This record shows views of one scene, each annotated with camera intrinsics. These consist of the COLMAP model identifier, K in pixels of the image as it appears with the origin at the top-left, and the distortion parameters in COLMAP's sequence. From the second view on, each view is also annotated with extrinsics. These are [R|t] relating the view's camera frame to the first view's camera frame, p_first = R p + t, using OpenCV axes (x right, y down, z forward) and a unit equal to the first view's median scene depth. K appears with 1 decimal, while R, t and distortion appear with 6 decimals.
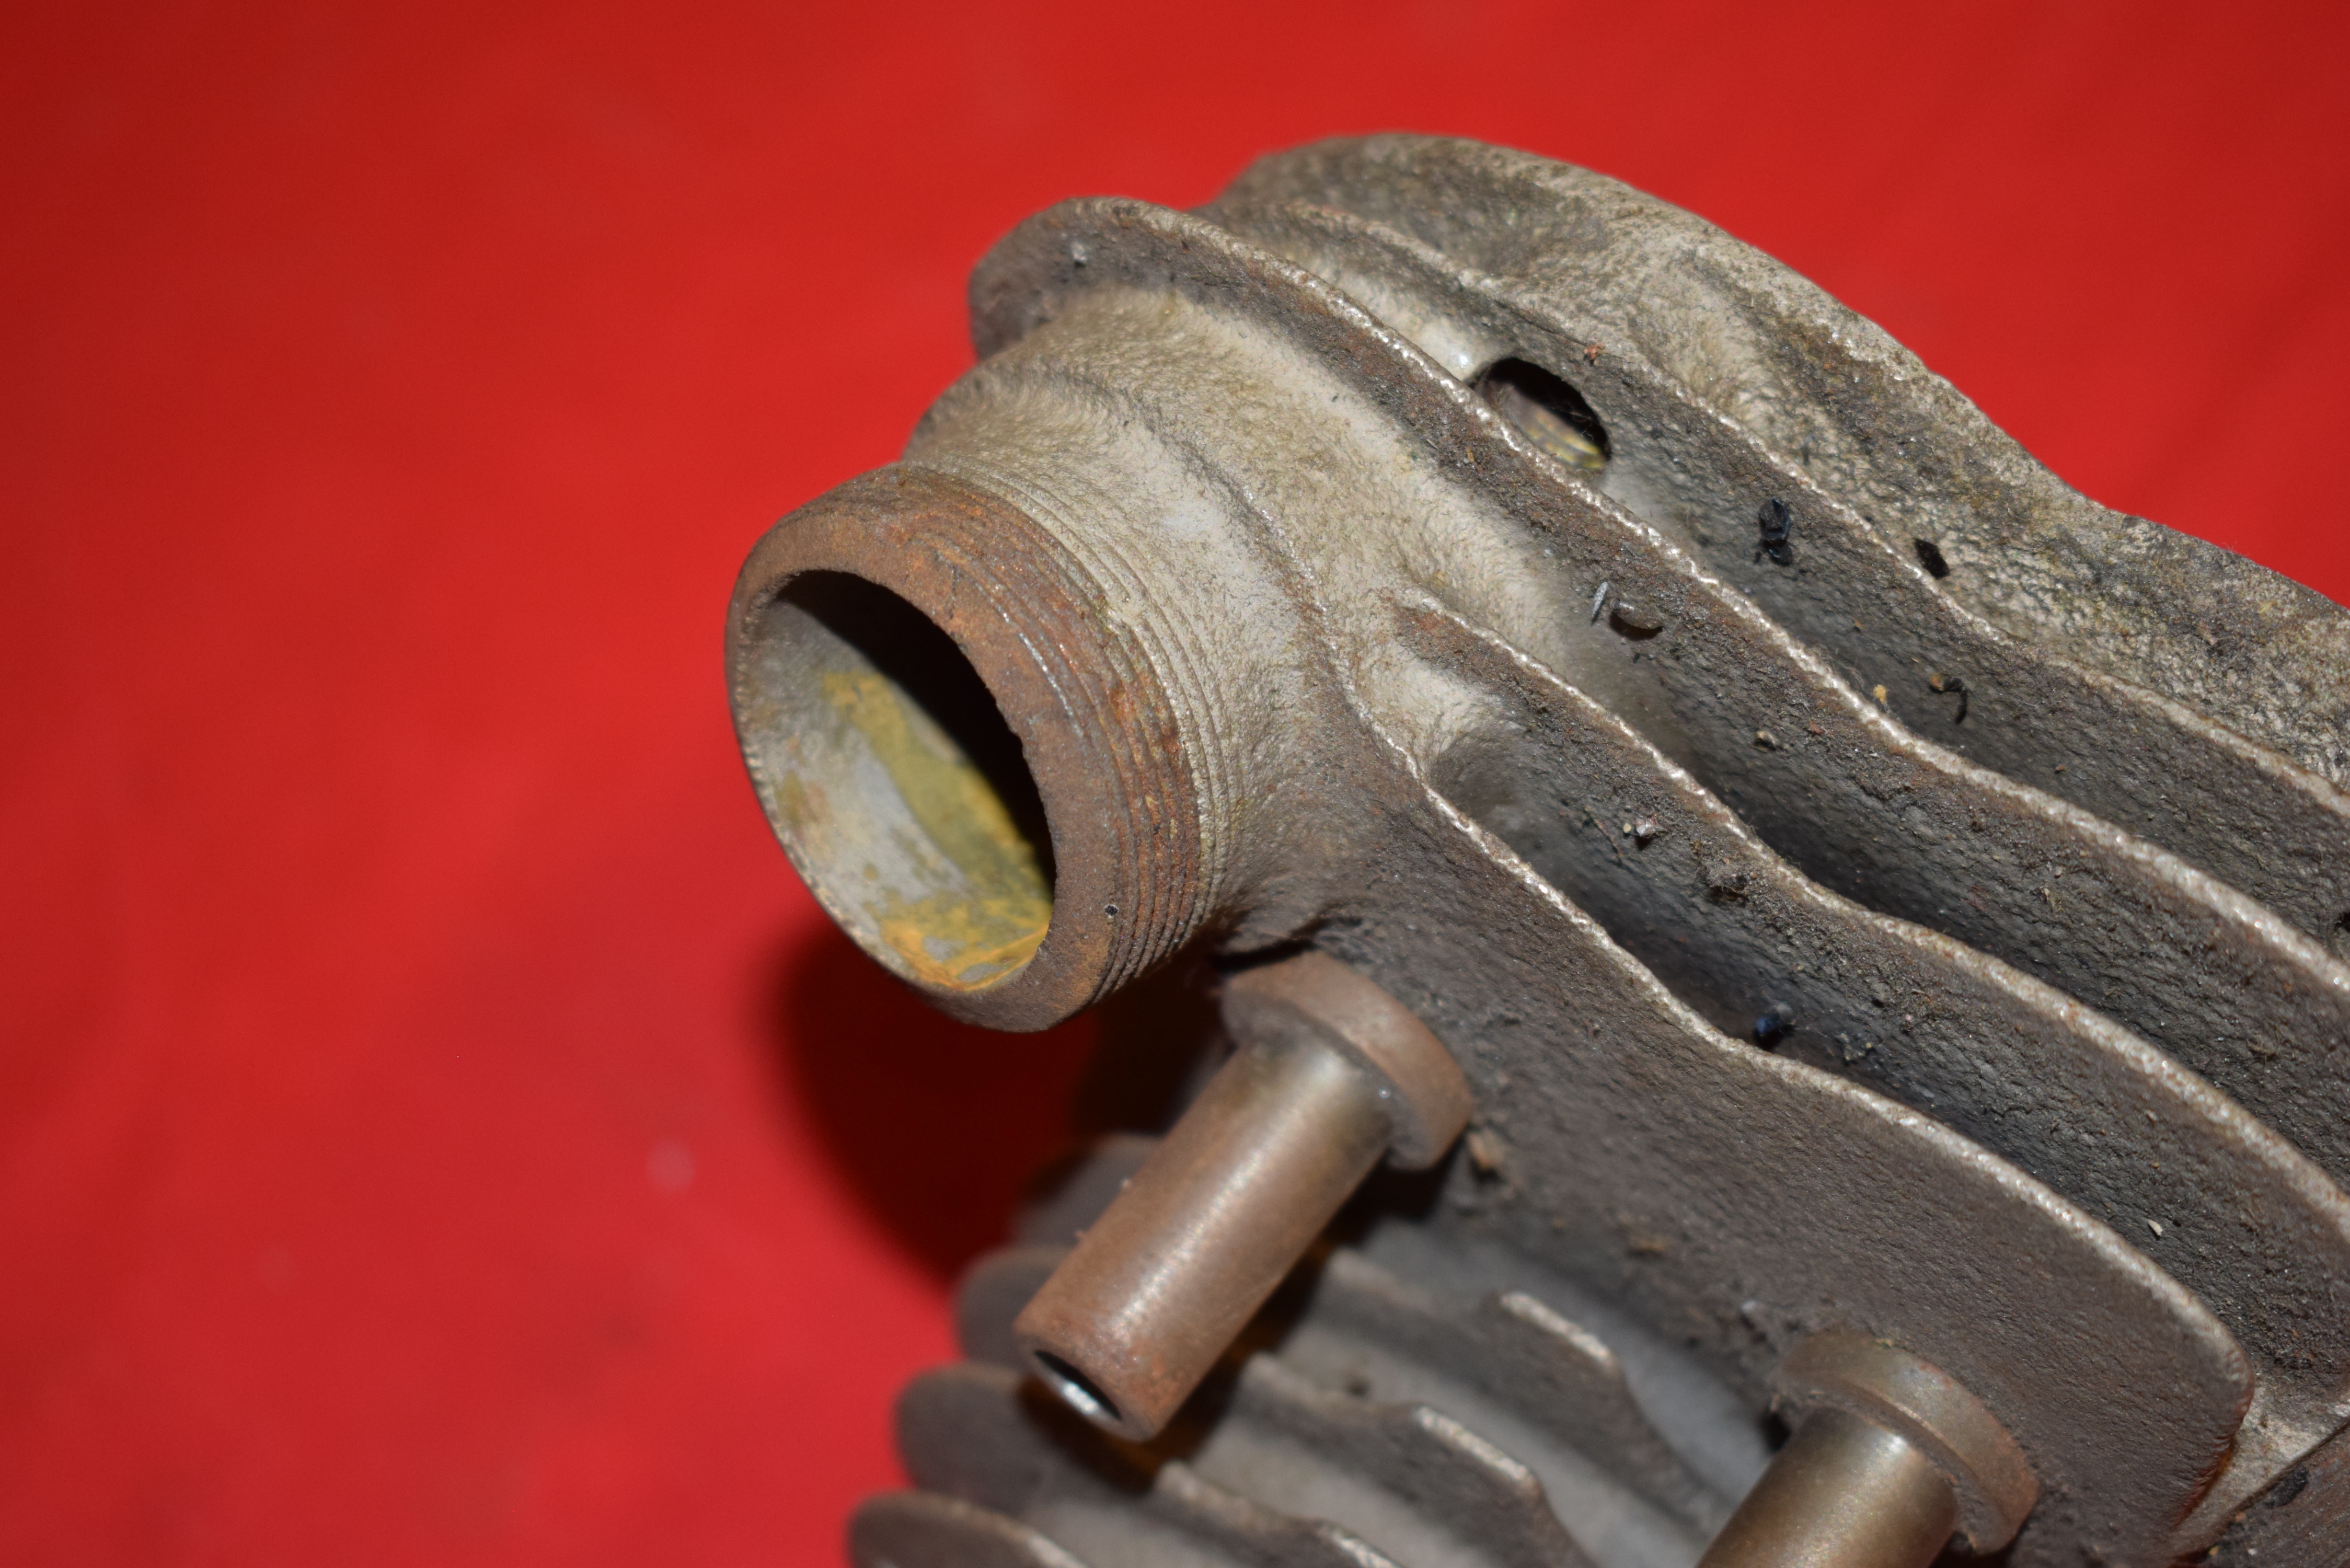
lens RADIAL K [[4358.0, 0, 1175.0], [0, 4358.0, 784.0], [0, 0, 1]] dist [0.019319, -0.036082]
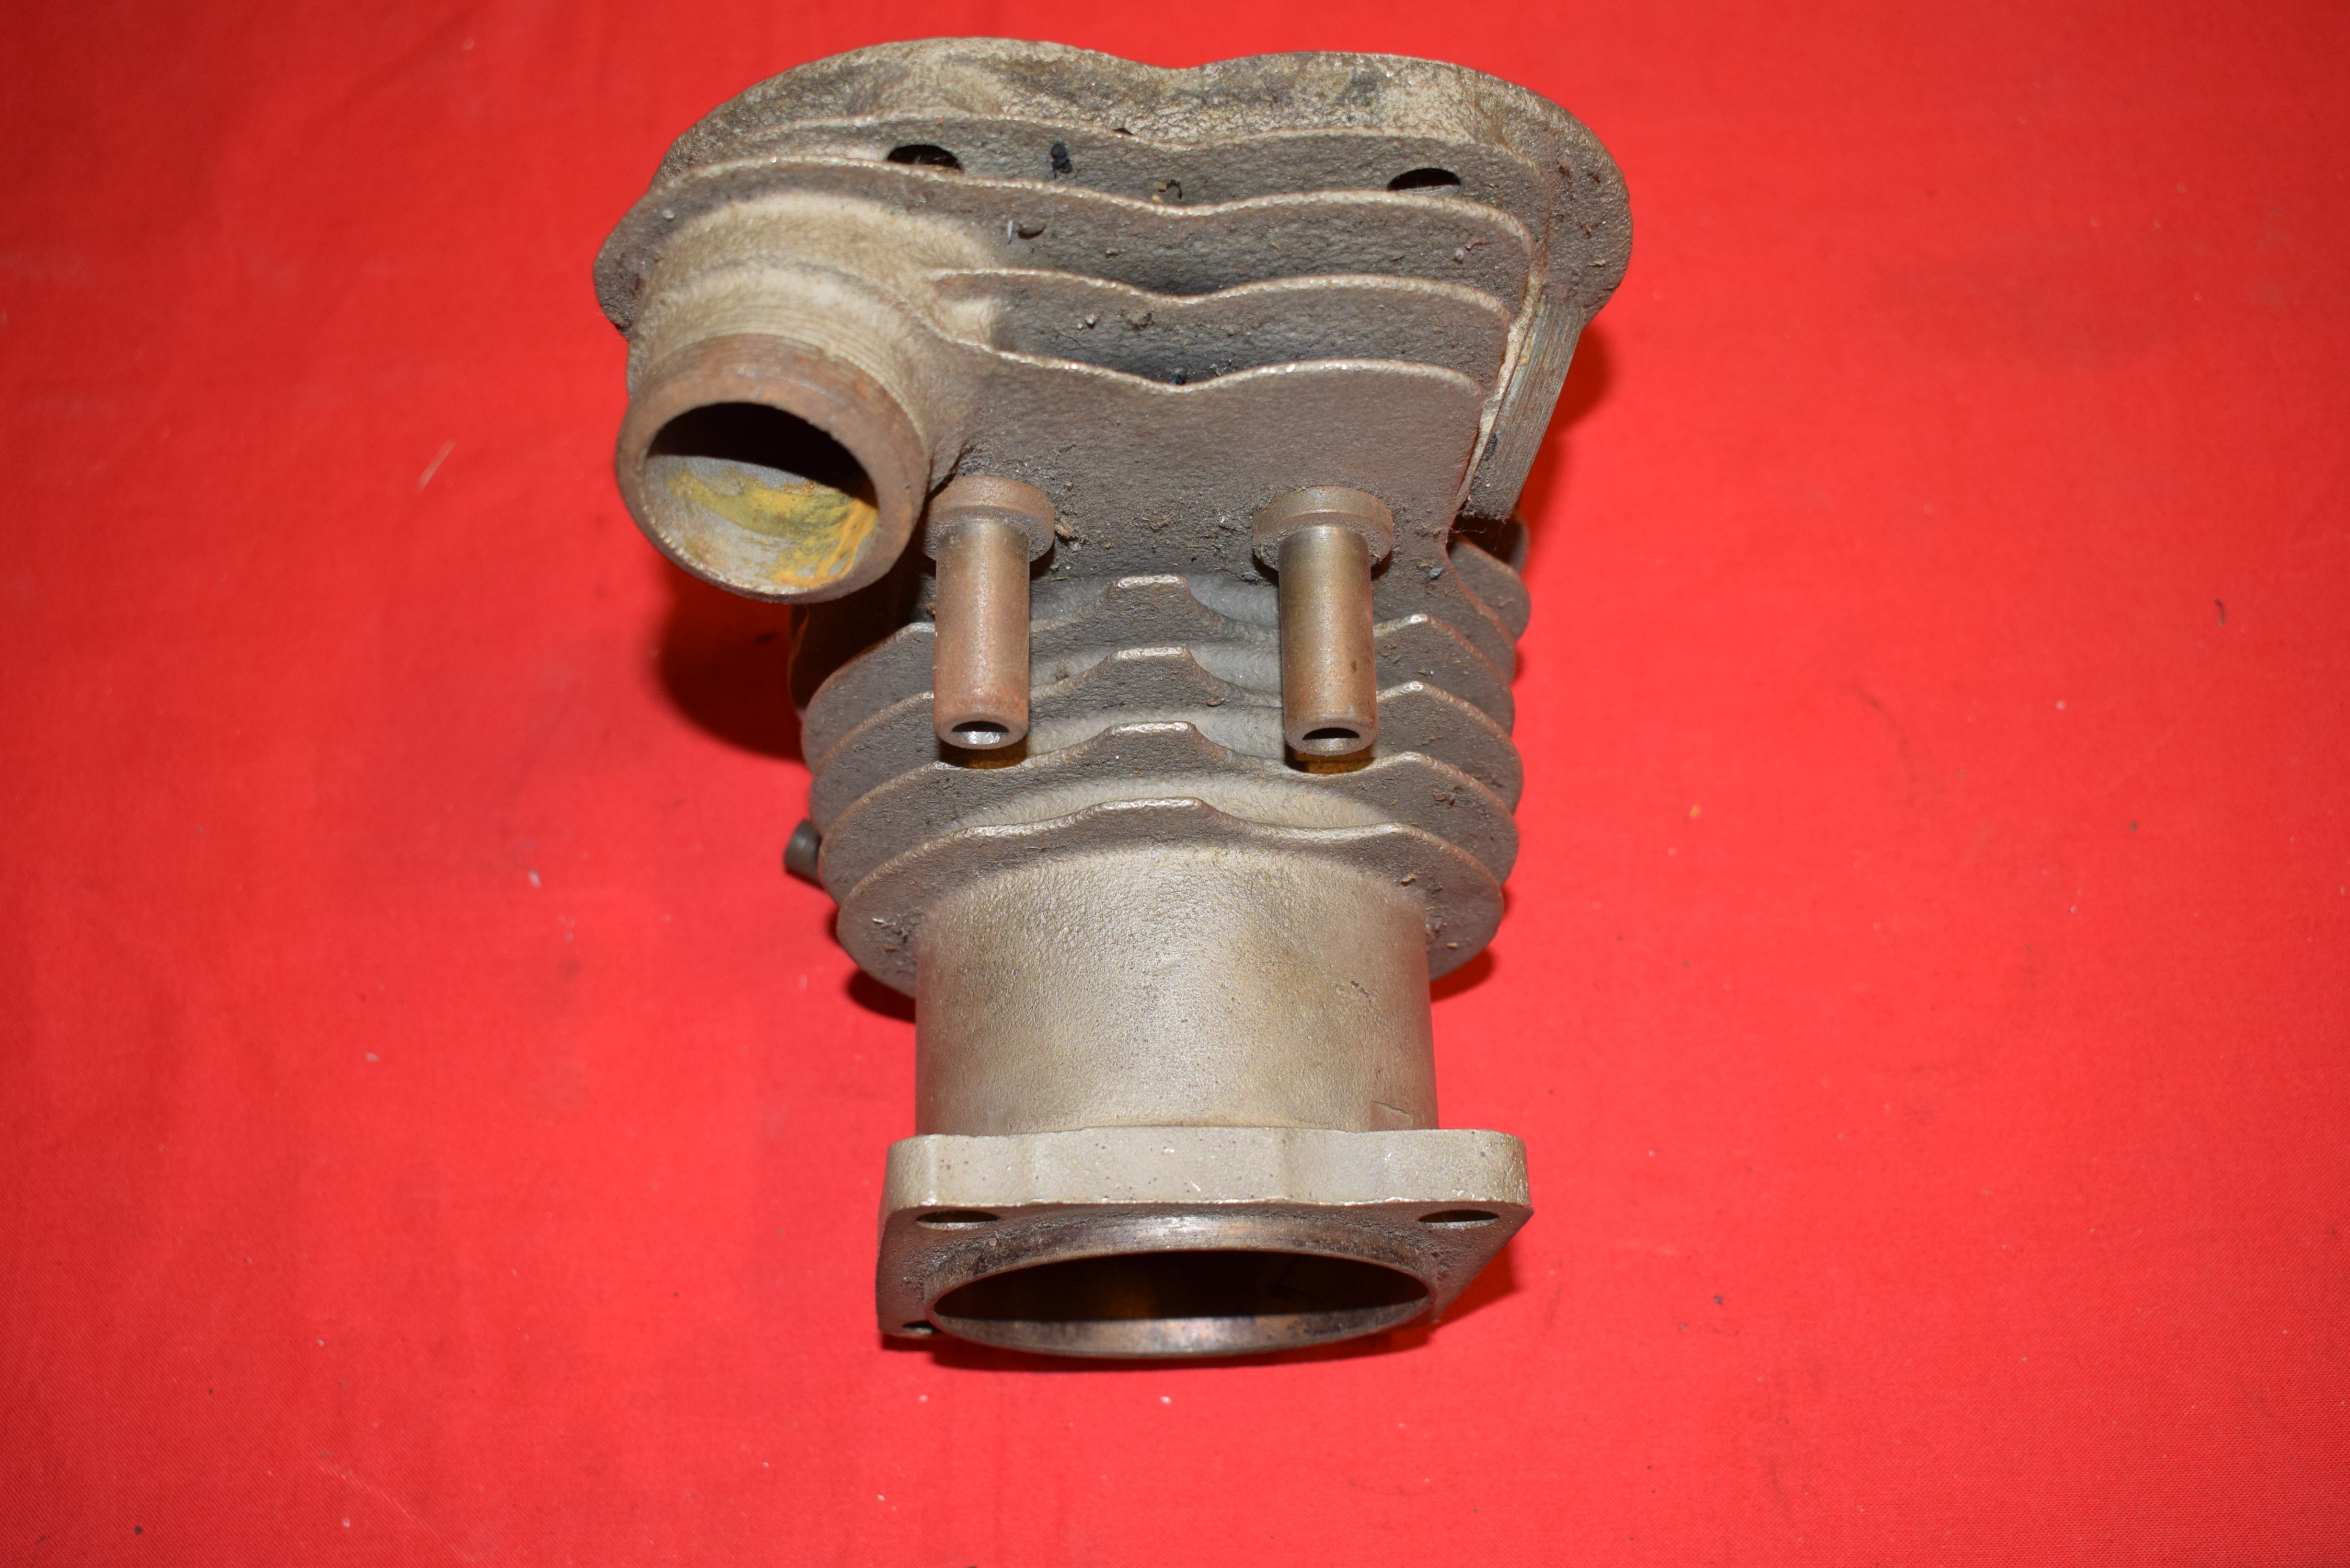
lens RADIAL K [[2761.2, 0, 1163.9], [0, 2761.2, 757.1], [0, 0, 1]] dist [-0.073529, 0.007115]
pose [[0.781504, -0.544931, 0.303811, -0.352070], [0.514462, 0.838340, 0.180319, -0.031589], [-0.352958, 0.015380, 0.935513, -0.172860]]
